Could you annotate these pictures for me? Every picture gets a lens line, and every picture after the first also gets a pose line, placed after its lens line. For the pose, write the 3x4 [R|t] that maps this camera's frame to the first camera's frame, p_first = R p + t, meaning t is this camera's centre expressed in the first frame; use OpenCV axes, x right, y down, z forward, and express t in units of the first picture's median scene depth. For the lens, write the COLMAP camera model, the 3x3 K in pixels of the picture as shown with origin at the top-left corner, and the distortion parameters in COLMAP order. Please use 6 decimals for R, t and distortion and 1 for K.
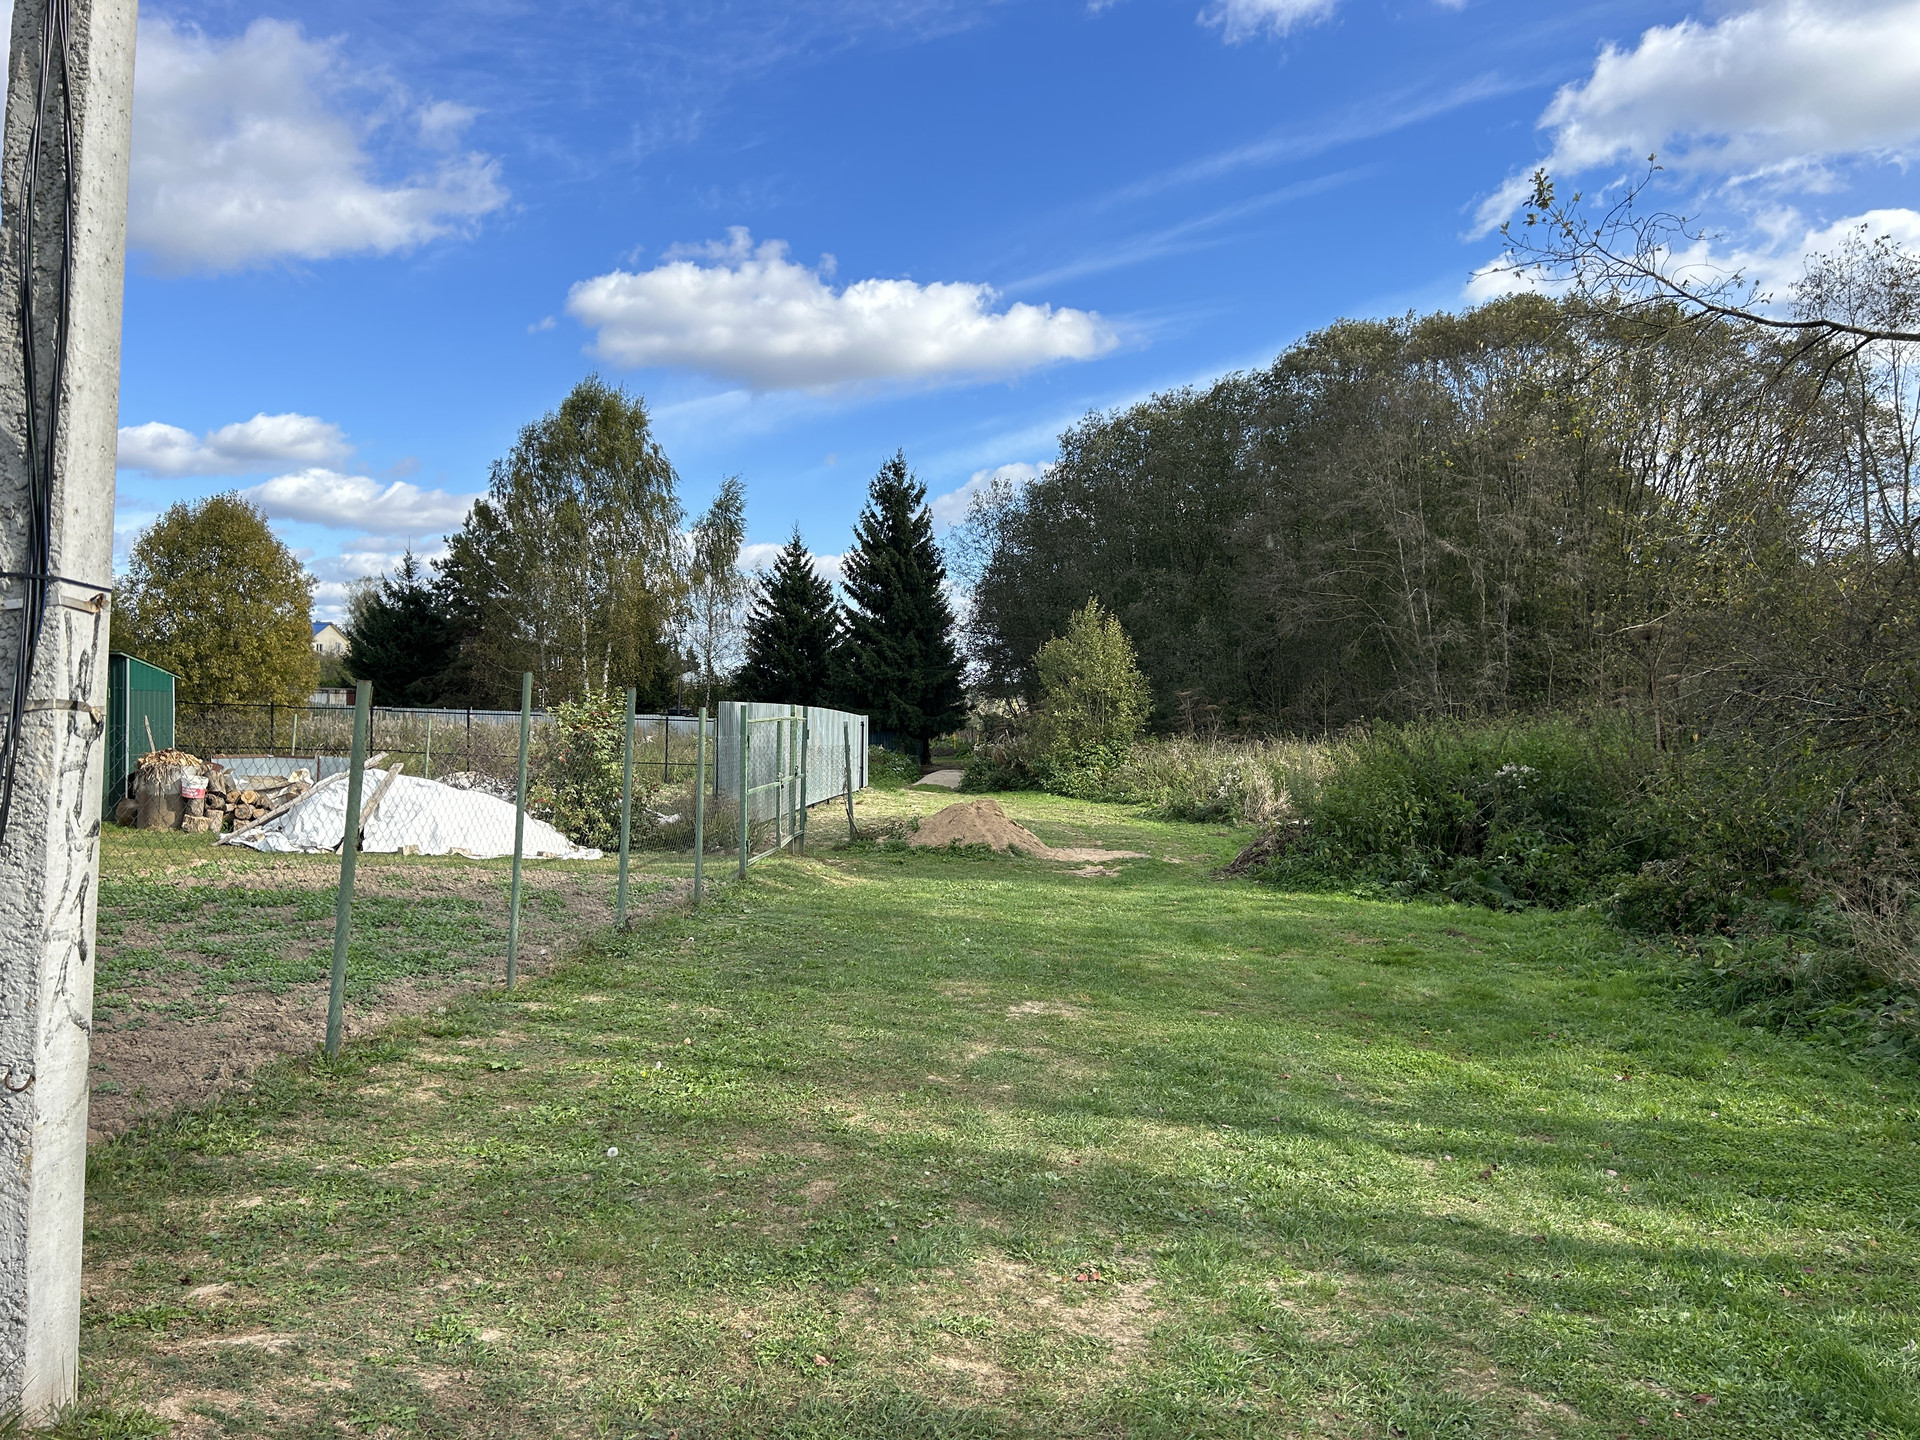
lens RADIAL K [[1405.8, 0, 960.0], [0, 1405.8, 720.0], [0, 0, 1]] dist [0.098964, -0.132761]
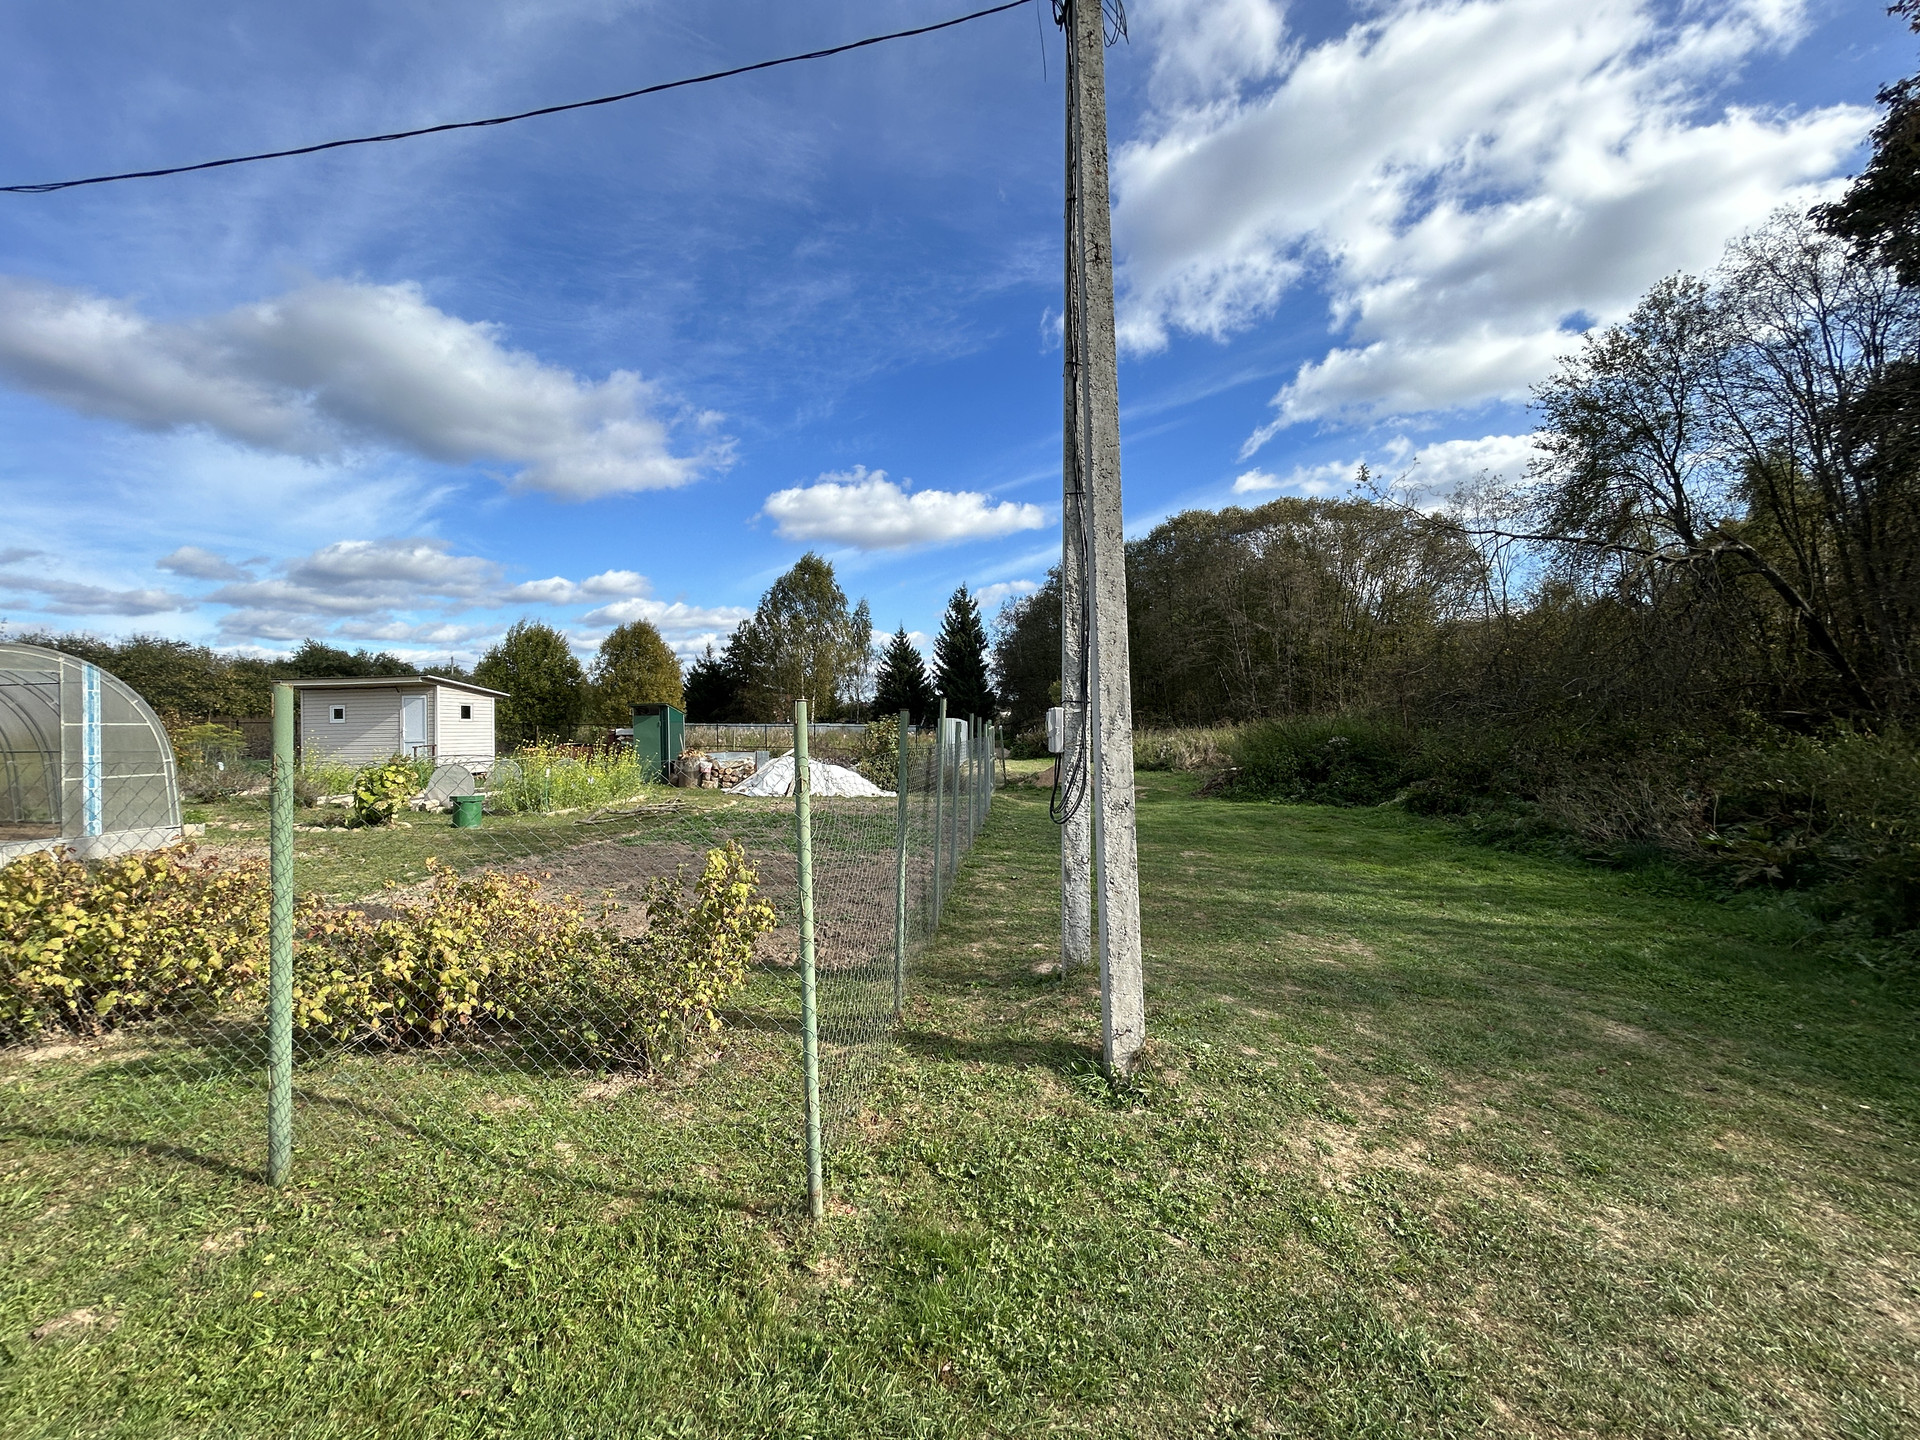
lens RADIAL K [[755.5, 0, 960.0], [0, 755.5, 720.0], [0, 0, 1]] dist [-0.010630, 0.000129]
pose [[0.999523, -0.029330, -0.009653, -0.258242], [0.029323, 0.999570, -0.000805, -0.018095], [0.009672, 0.000522, 0.999953, -0.189511]]
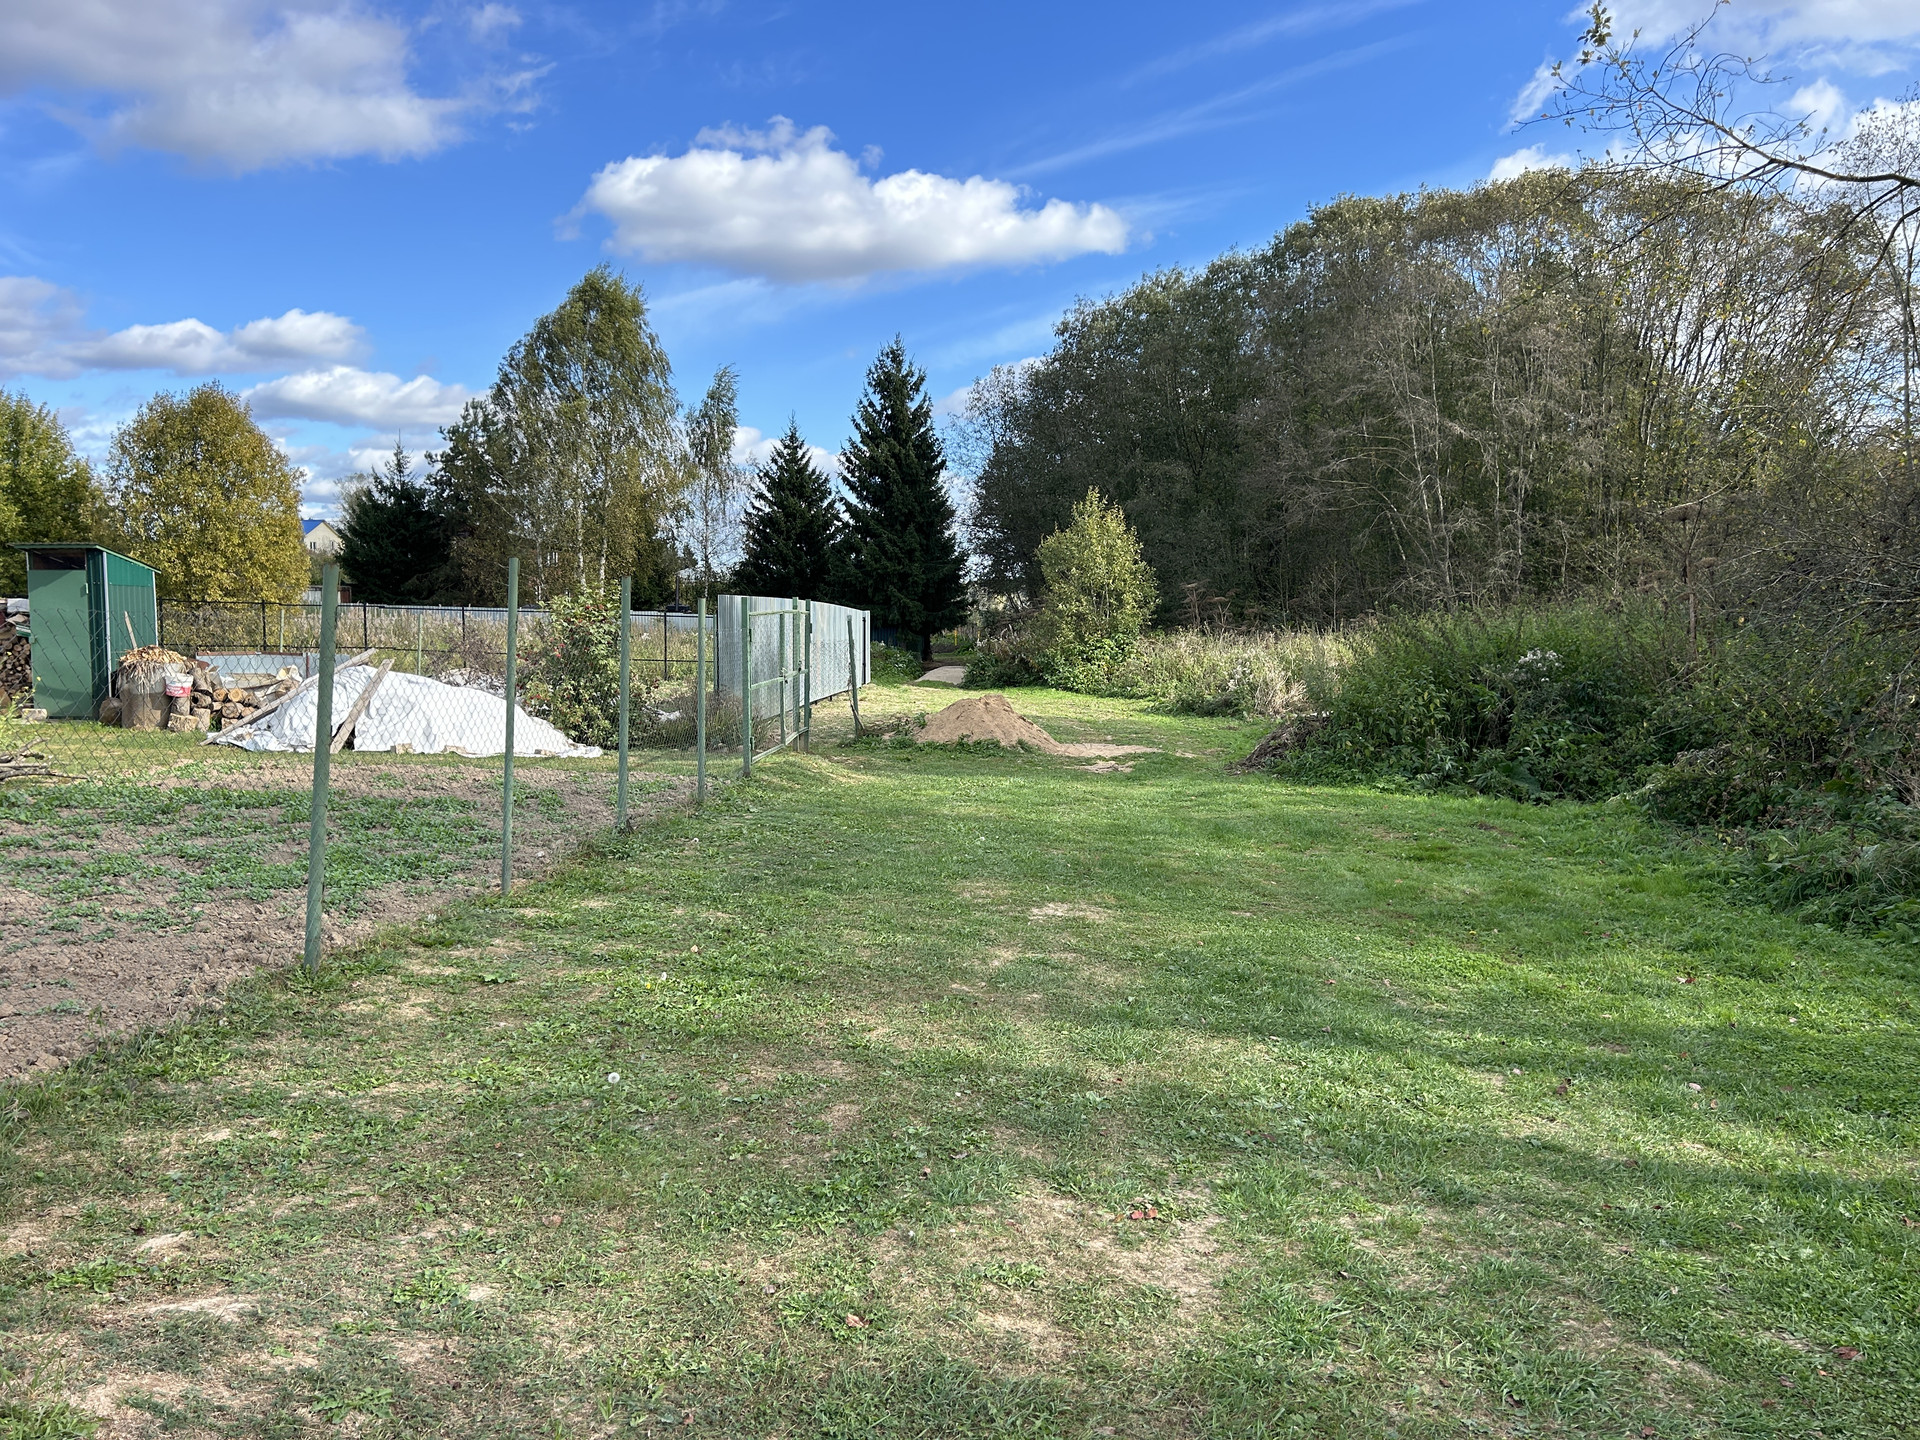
lens RADIAL K [[1405.8, 0, 960.0], [0, 1405.8, 720.0], [0, 0, 1]] dist [0.098964, -0.132761]
pose [[0.999977, -0.006849, -0.000128, -0.010616], [0.006840, 0.997267, 0.073570, 0.004988], [-0.000376, -0.073569, 0.997290, 0.054011]]
